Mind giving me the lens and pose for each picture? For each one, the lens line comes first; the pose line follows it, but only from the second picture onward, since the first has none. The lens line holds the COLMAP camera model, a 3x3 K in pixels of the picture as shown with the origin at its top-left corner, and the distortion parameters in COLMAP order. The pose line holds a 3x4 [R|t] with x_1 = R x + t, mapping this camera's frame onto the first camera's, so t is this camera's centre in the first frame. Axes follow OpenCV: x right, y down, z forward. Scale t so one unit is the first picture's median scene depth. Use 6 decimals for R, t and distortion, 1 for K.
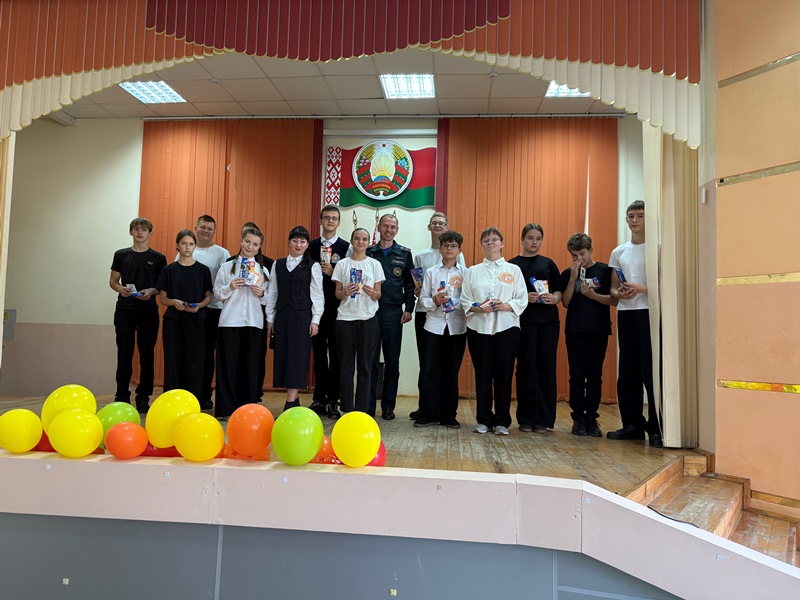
lens RADIAL K [[564.8, 0, 400.0], [0, 564.8, 300.0], [0, 0, 1]] dist [0.066365, -0.080966]
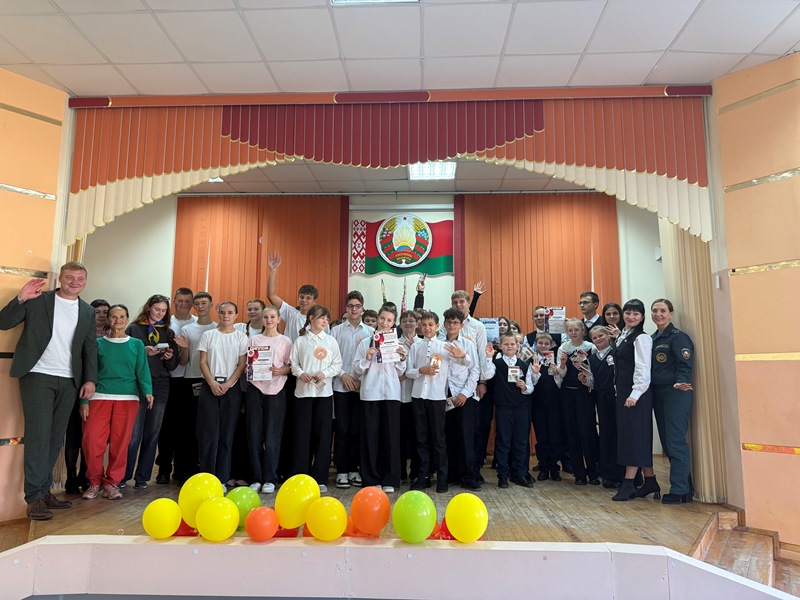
lens RADIAL K [[555.2, 0, 400.0], [0, 555.2, 300.0], [0, 0, 1]] dist [0.074195, -0.097210]
pose [[0.998648, -0.016788, 0.049204, -0.150280], [0.019994, 0.997659, -0.065398, -0.072569], [-0.047991, 0.066293, 0.996645, -0.096010]]
